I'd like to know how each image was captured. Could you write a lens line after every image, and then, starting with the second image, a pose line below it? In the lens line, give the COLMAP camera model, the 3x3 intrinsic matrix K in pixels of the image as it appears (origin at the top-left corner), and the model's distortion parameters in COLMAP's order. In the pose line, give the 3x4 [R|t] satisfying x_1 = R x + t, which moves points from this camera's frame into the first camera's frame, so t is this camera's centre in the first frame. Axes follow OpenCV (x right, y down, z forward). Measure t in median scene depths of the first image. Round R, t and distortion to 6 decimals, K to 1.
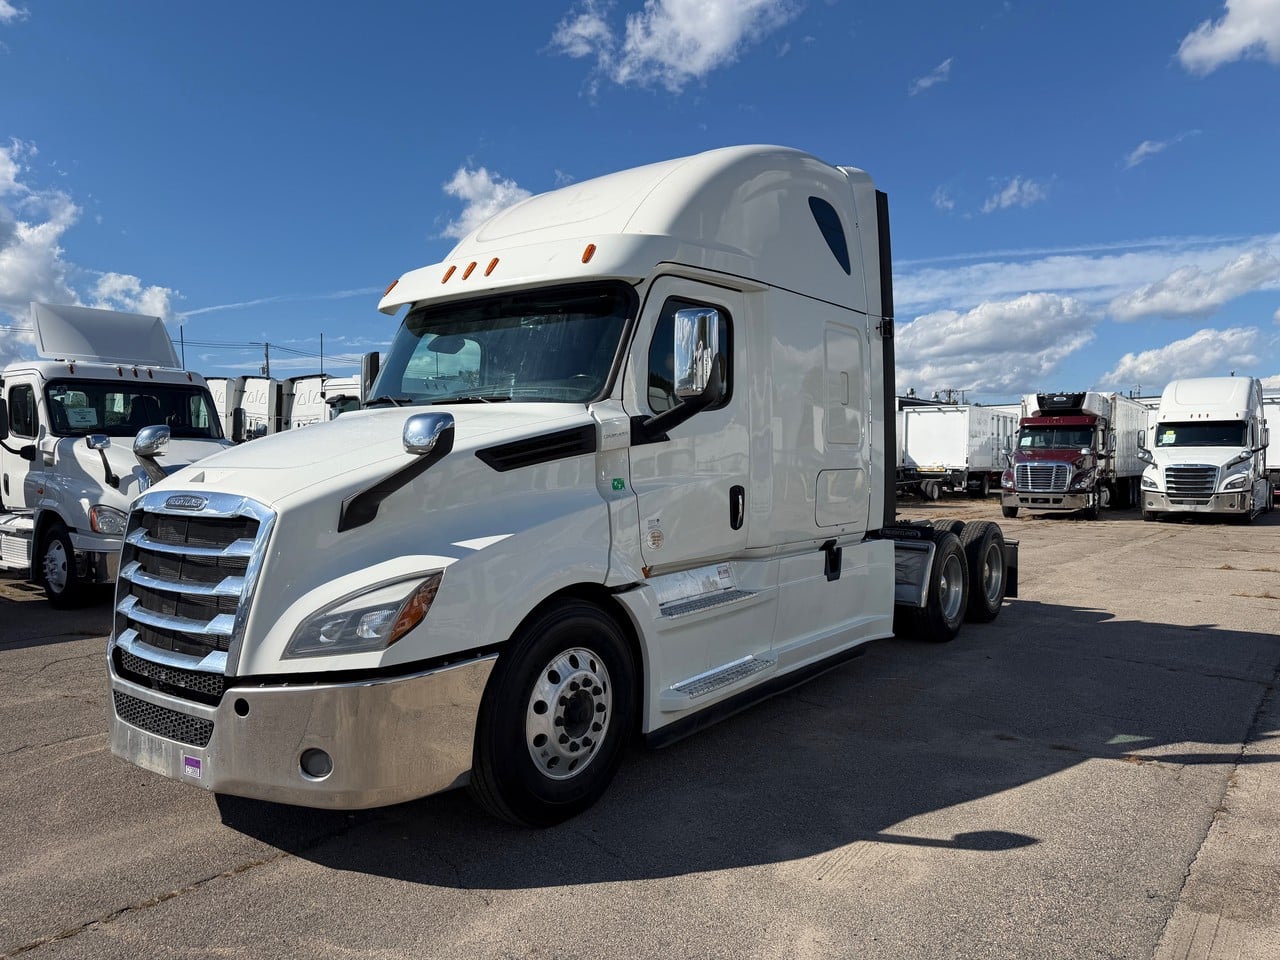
lens RADIAL K [[958.1, 0, 648.8], [0, 958.1, 471.2], [0, 0, 1]] dist [0.029257, -0.038504]
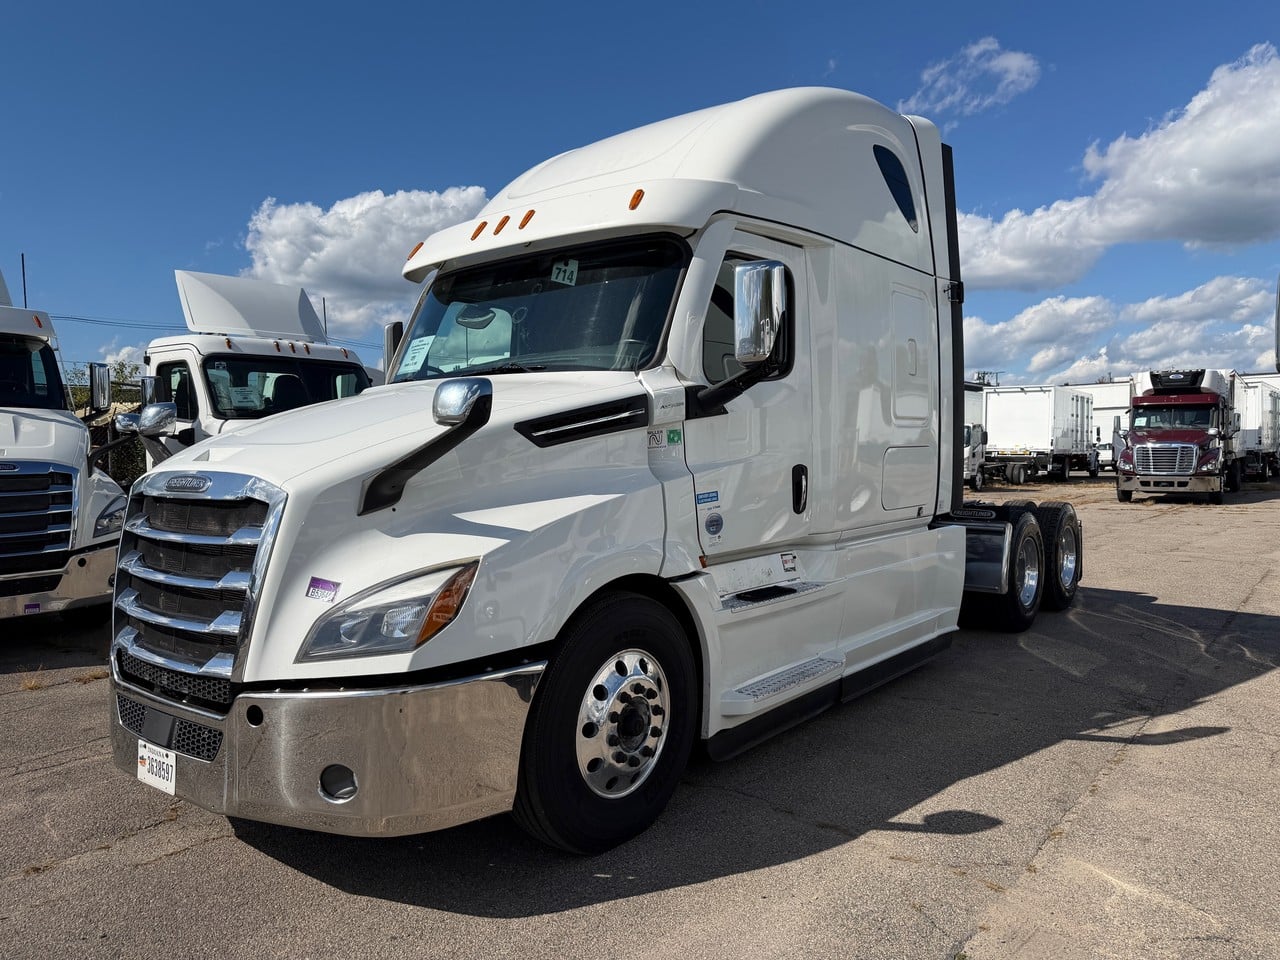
lens RADIAL K [[958.1, 0, 657.1], [0, 958.1, 490.9], [0, 0, 1]] dist [0.029257, -0.038504]
pose [[0.999803, -0.005305, -0.019106, -0.031454], [0.005977, 0.999359, 0.035284, 0.009509], [0.018906, -0.035391, 0.999195, 0.118470]]
